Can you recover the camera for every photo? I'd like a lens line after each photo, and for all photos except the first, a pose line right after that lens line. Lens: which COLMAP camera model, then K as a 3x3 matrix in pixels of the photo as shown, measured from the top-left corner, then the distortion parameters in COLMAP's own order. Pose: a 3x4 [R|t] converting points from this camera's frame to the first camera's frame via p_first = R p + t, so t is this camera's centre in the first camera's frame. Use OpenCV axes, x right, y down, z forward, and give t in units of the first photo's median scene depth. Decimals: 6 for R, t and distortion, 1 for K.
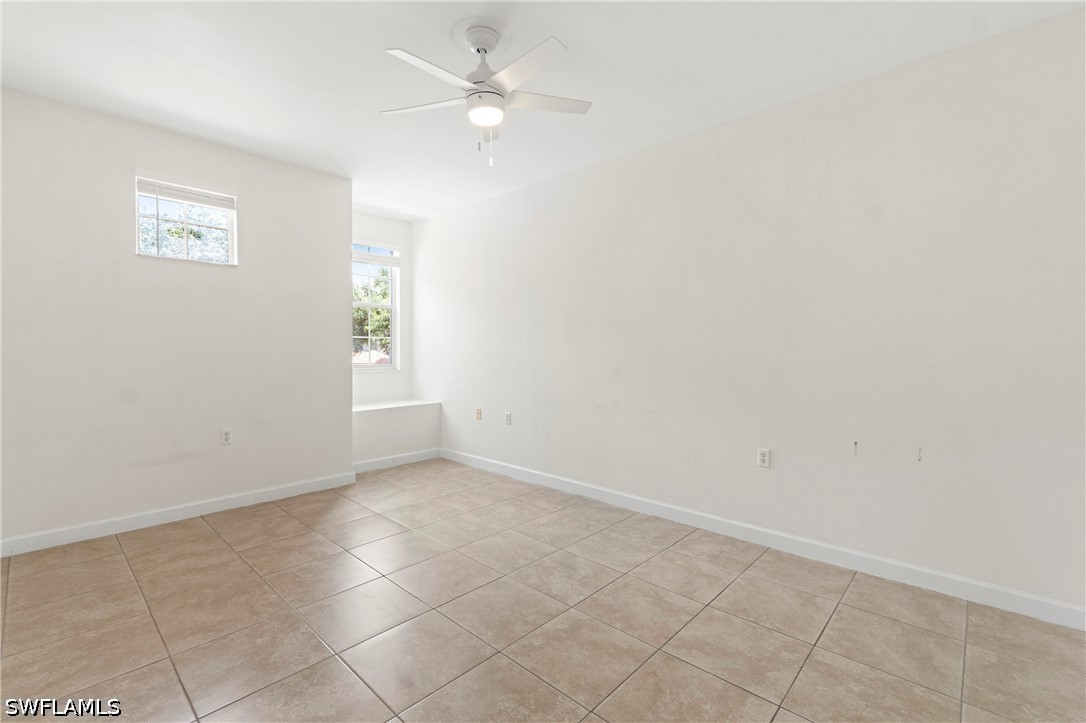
lens RADIAL K [[471.9, 0, 541.2], [0, 471.9, 362.7], [0, 0, 1]] dist [-0.000326, -0.000373]
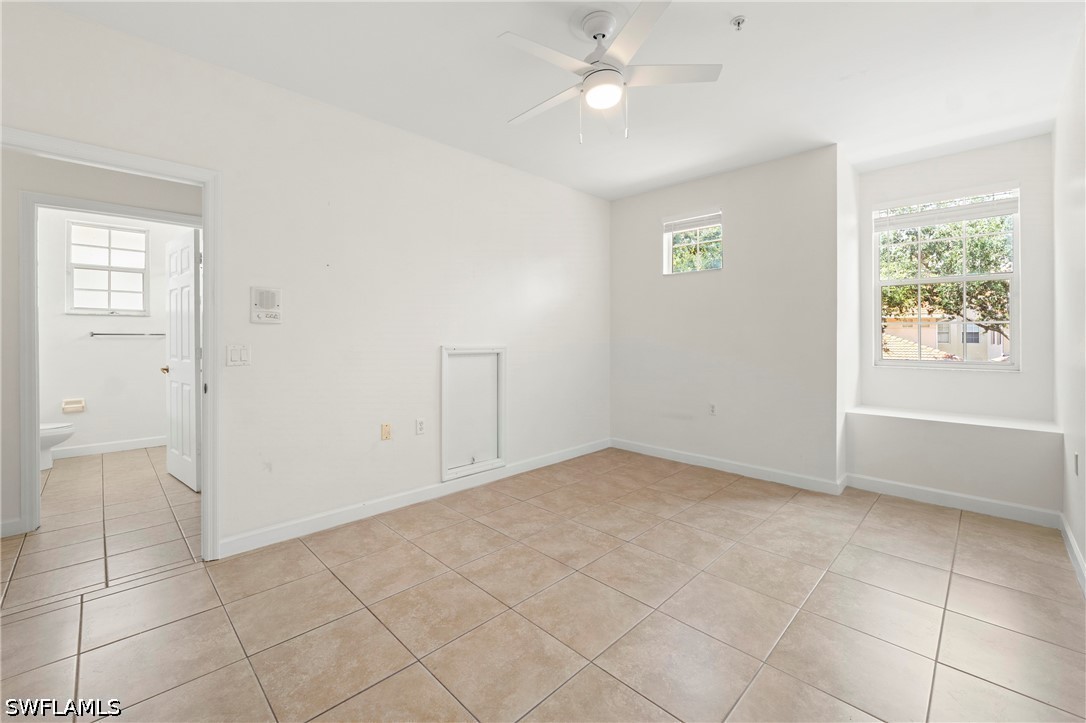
lens RADIAL K [[449.4, 0, 540.5], [0, 449.4, 337.7], [0, 0, 1]] dist [-0.008234, 0.000678]
pose [[-0.039051, -0.001586, -0.999236, 0.715207], [-0.033419, 0.999441, -0.000280, -0.018269], [0.998678, 0.033383, -0.039082, 0.810929]]
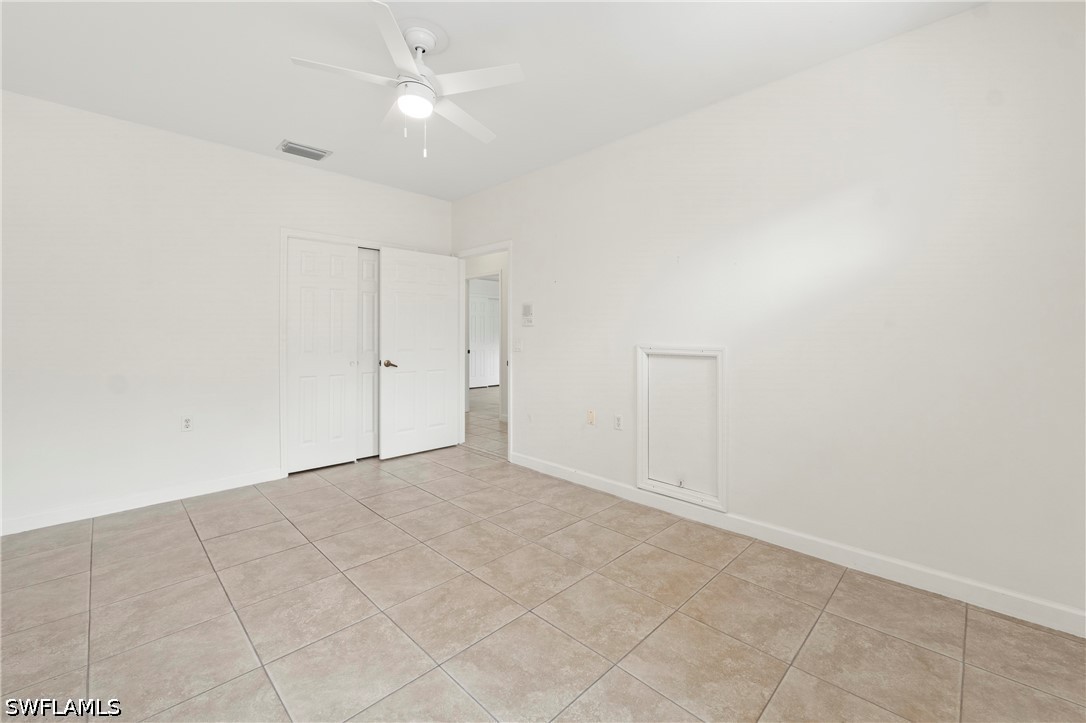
lens RADIAL K [[449.4, 0, 541.2], [0, 449.4, 338.4], [0, 0, 1]] dist [-0.008234, 0.000678]
pose [[-0.999158, -0.005299, 0.040694, -0.377520], [-0.003600, 0.999123, 0.041705, -0.052826], [-0.040879, 0.041523, -0.998301, 1.734697]]
